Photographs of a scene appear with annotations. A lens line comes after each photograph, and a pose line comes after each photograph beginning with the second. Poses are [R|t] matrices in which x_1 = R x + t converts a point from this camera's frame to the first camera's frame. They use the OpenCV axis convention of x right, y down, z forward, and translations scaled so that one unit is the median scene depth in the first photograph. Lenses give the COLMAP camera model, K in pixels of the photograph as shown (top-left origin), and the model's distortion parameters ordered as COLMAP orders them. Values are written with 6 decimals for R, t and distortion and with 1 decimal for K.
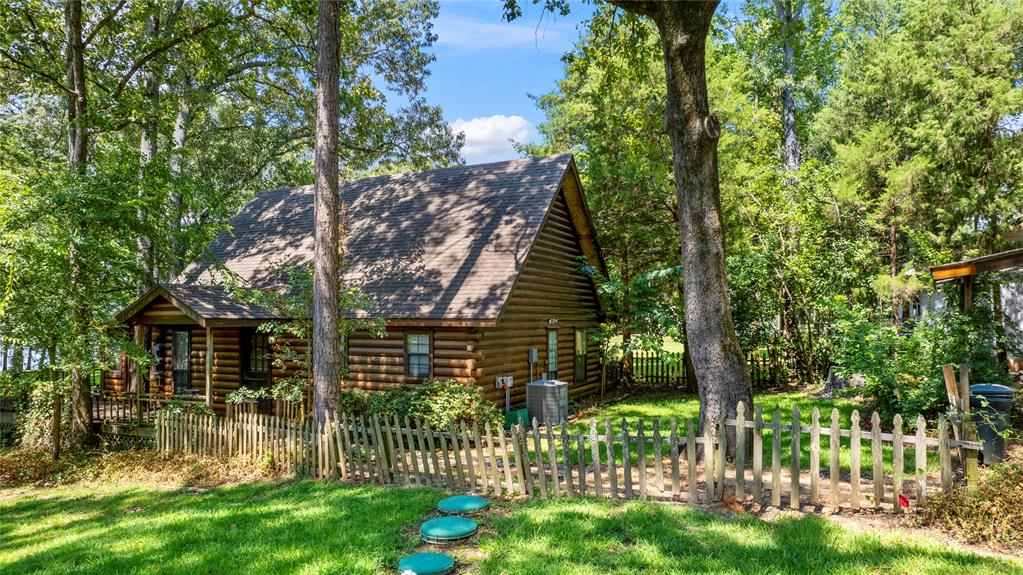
lens RADIAL K [[674.4, 0, 511.5], [0, 674.4, 287.5], [0, 0, 1]] dist [-0.065970, 0.058052]
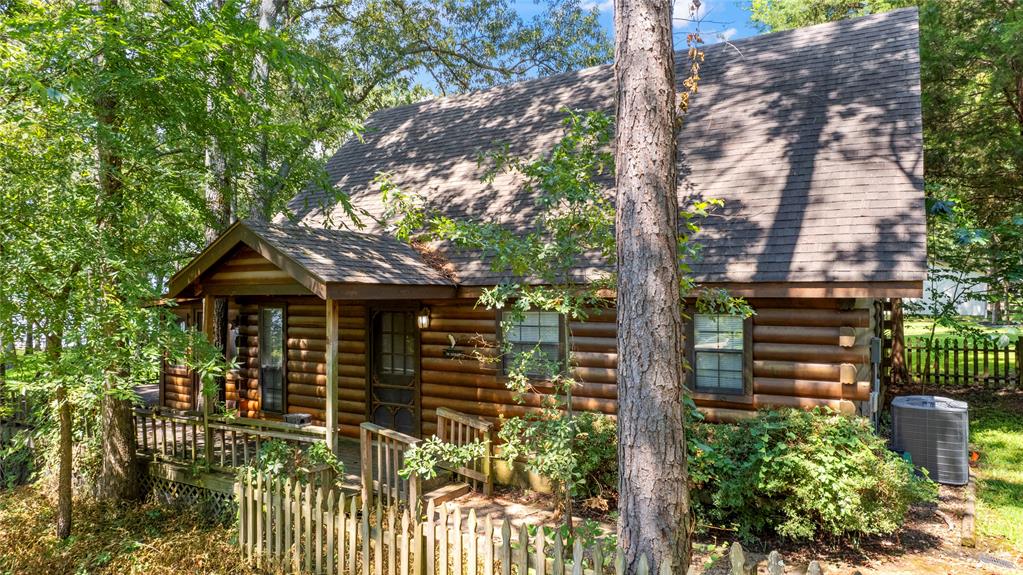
lens RADIAL K [[652.7, 0, 511.5], [0, 652.7, 287.5], [0, 0, 1]] dist [-0.034063, -0.001025]
pose [[0.996113, 0.001495, -0.088073, -0.173997], [0.001182, 0.999539, 0.030339, 0.022646], [0.088078, -0.030325, 0.995652, 0.327031]]
